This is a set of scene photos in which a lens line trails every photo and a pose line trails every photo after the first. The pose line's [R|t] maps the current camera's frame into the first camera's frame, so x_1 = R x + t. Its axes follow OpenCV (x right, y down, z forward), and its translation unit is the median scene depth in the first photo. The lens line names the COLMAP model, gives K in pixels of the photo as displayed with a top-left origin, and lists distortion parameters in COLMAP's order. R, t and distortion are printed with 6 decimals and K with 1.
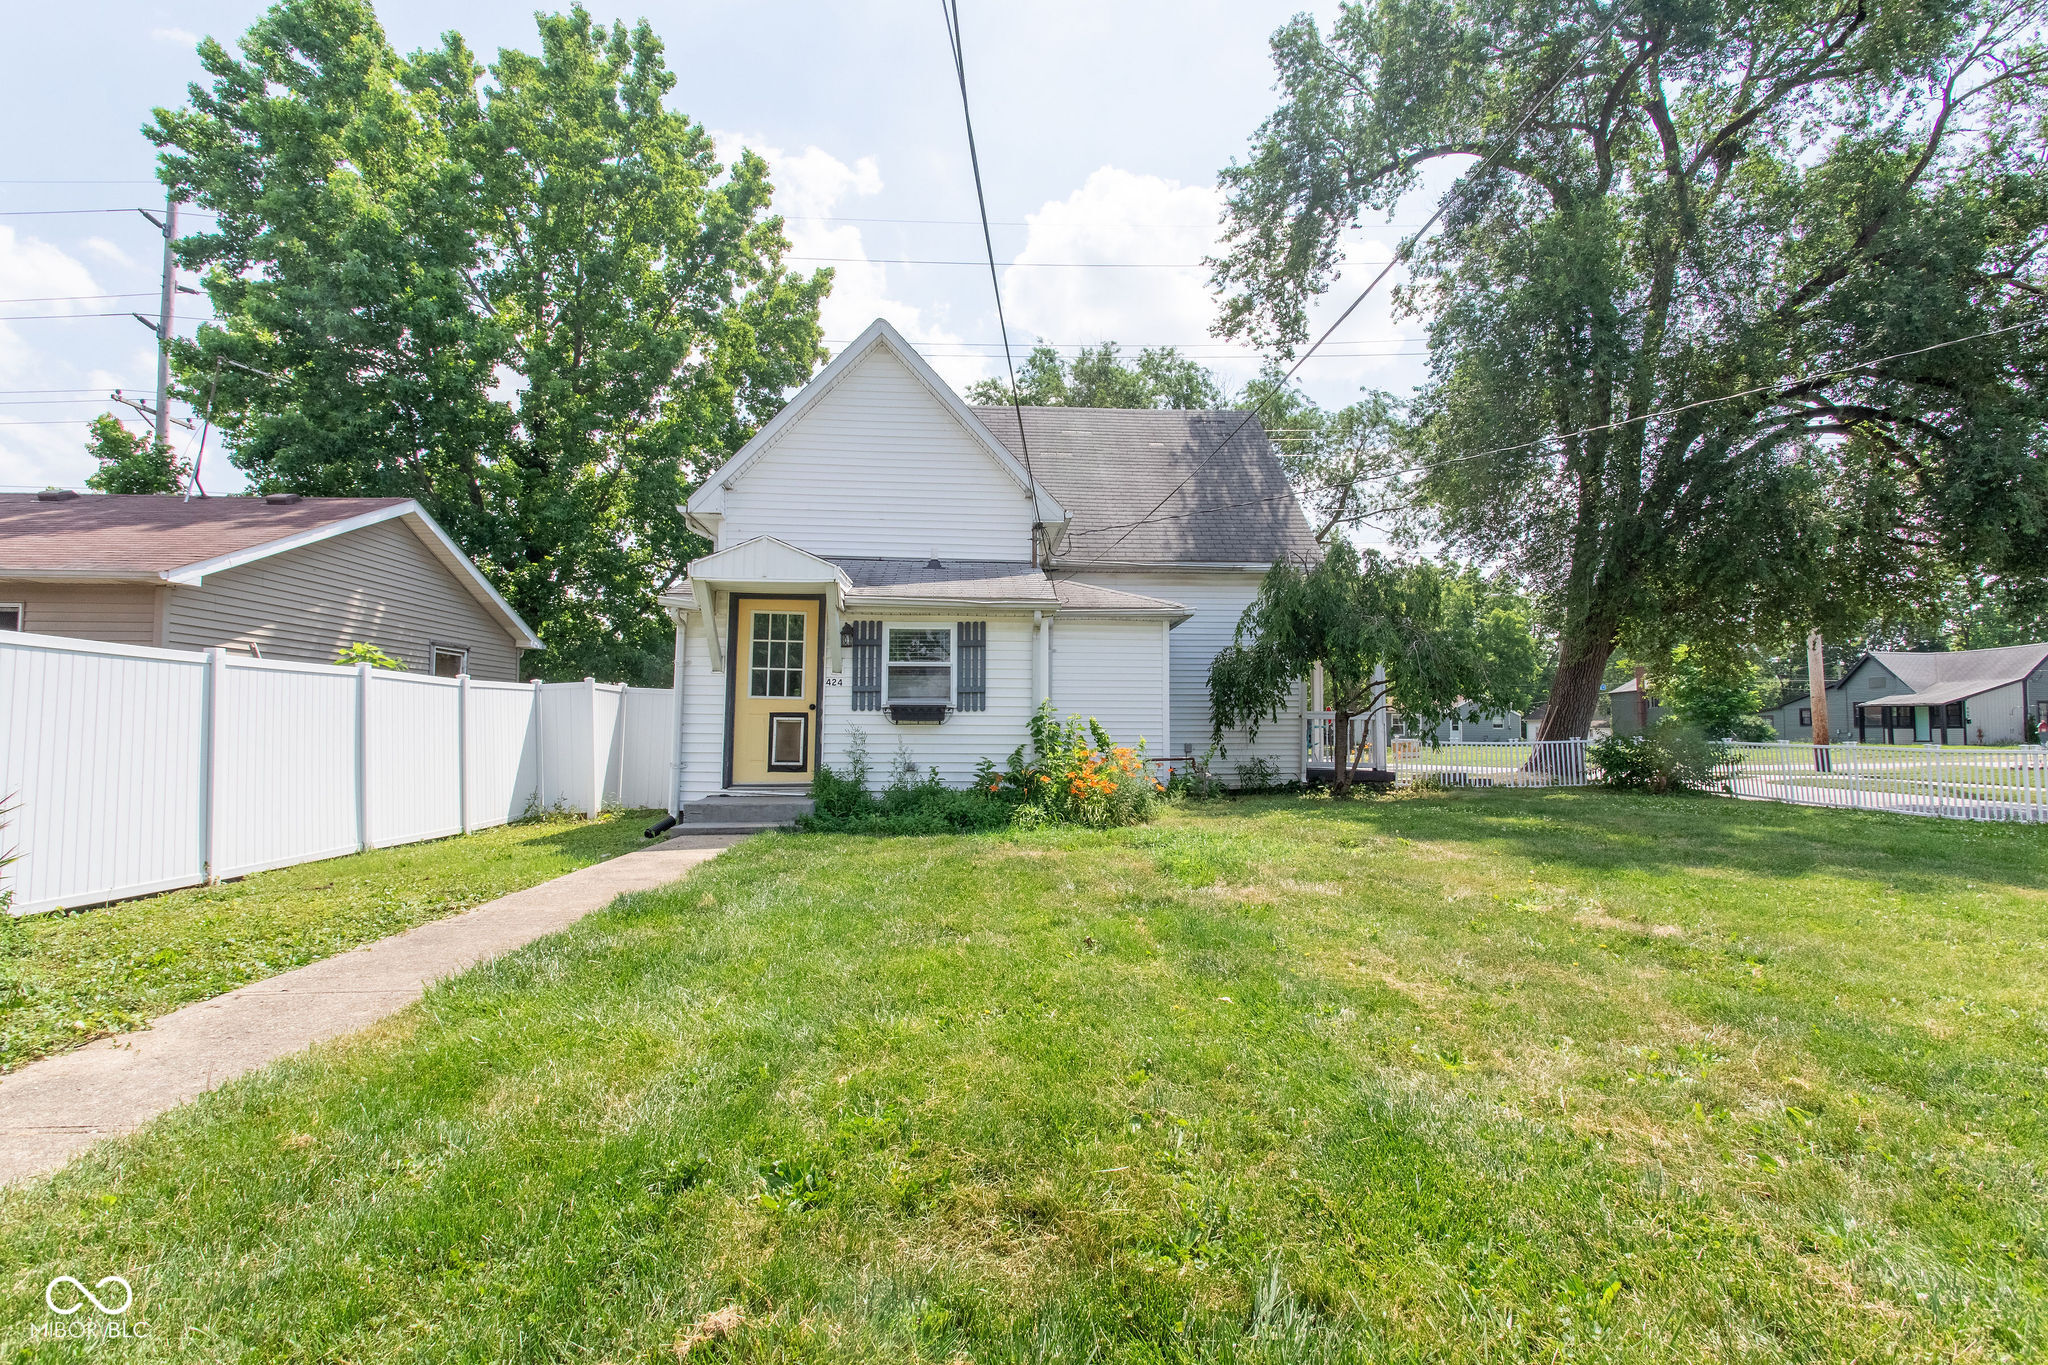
lens RADIAL K [[985.9, 0, 1024.0], [0, 985.9, 682.5], [0, 0, 1]] dist [-0.017744, -0.000071]
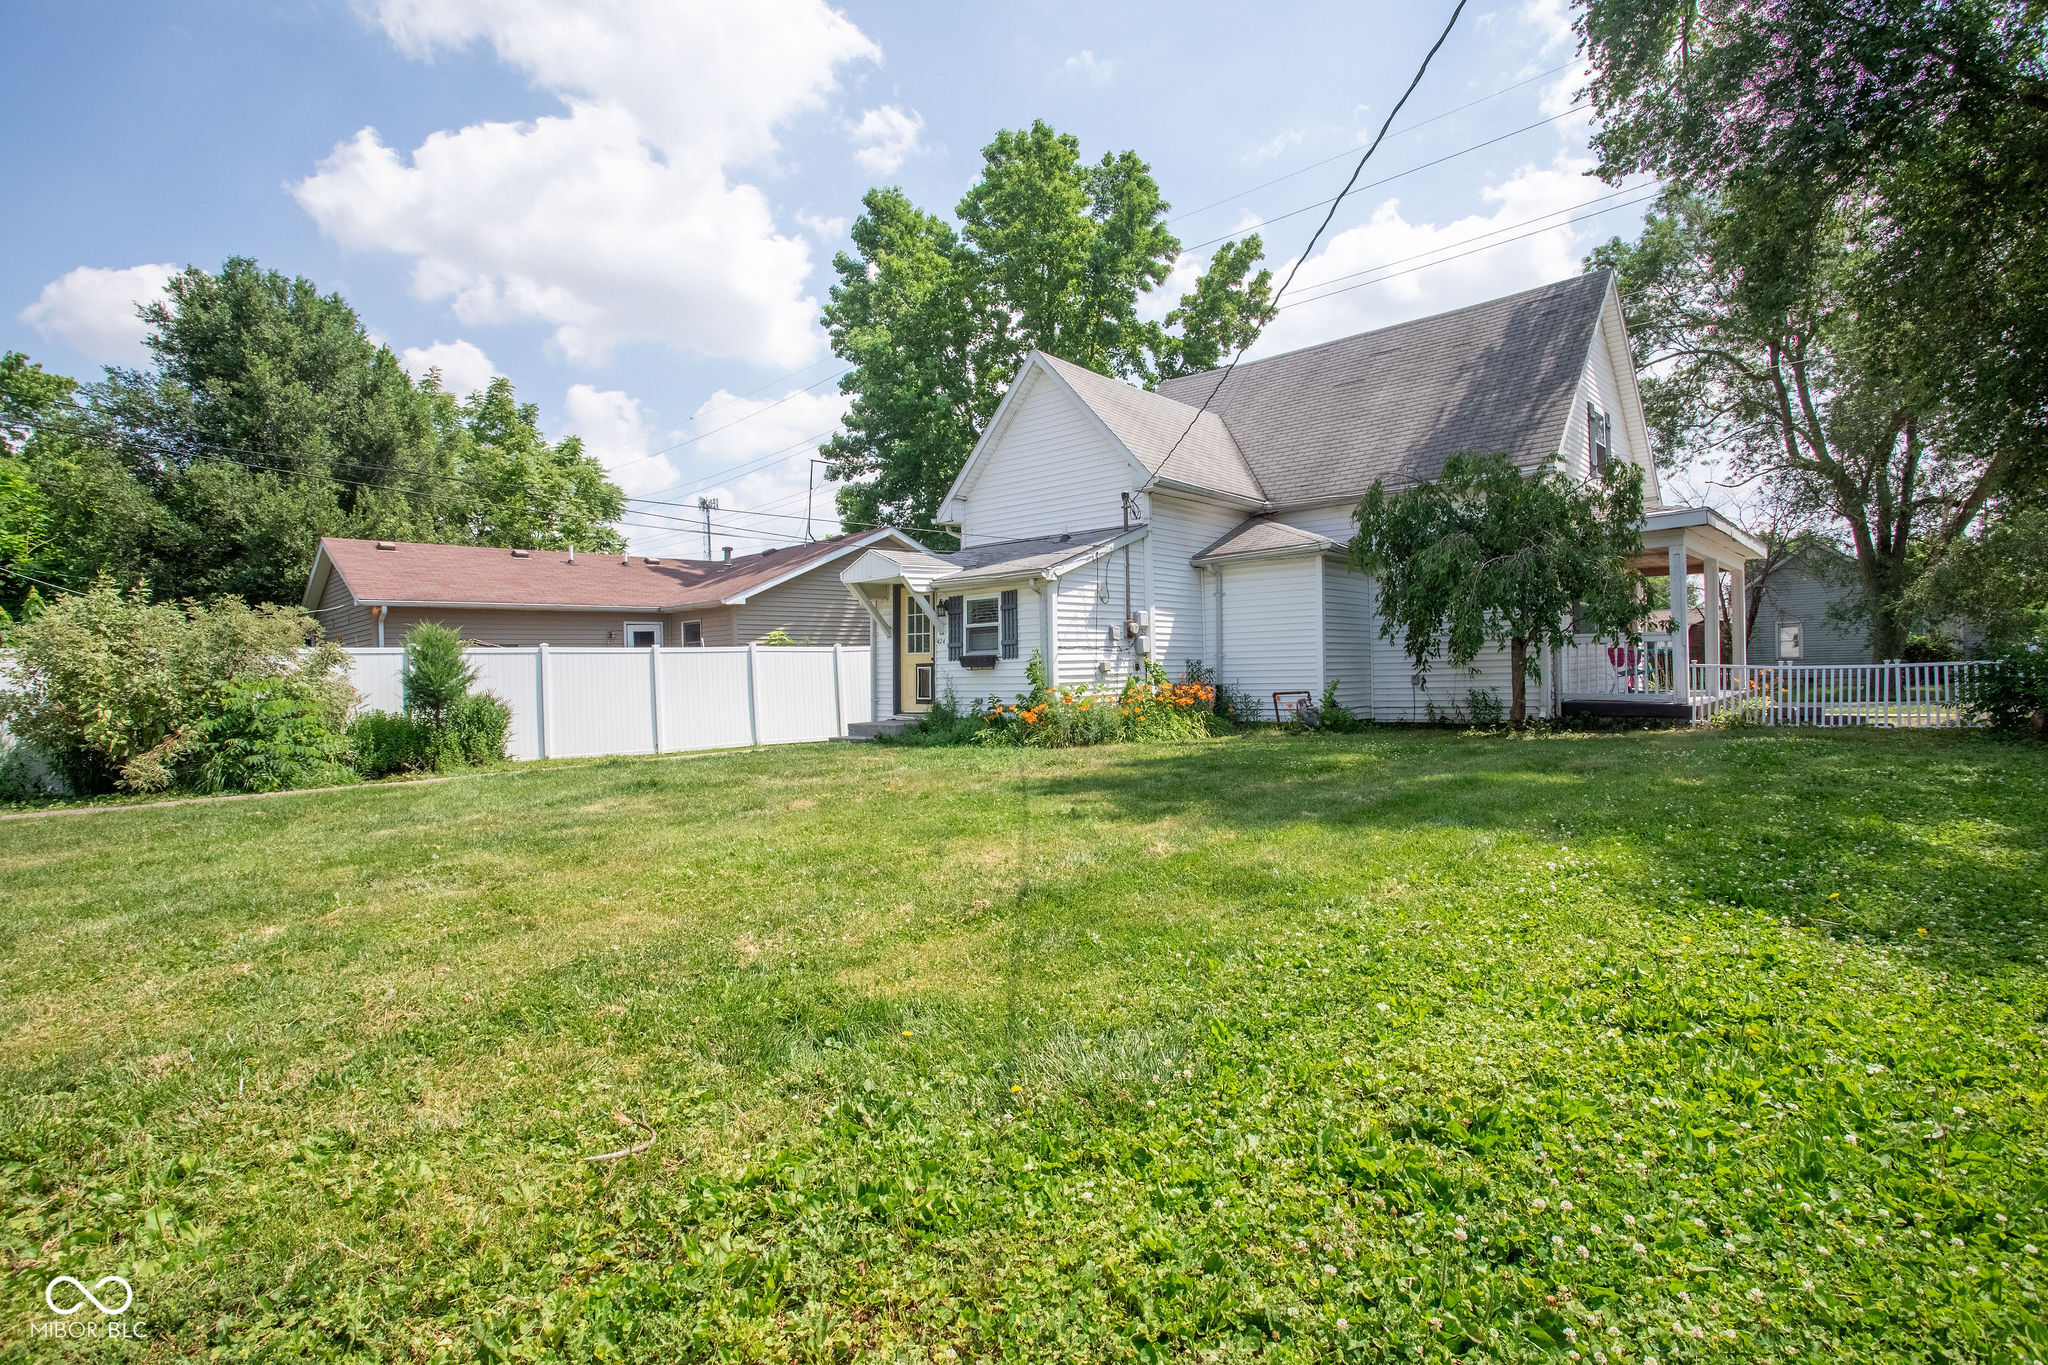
lens RADIAL K [[985.9, 0, 1024.0], [0, 985.9, 682.5], [0, 0, 1]] dist [-0.017744, -0.000071]
pose [[0.659370, -0.009528, -0.751758, 0.954011], [0.065205, 0.996877, 0.044557, 0.002793], [0.748986, -0.078398, 0.657932, 0.142074]]
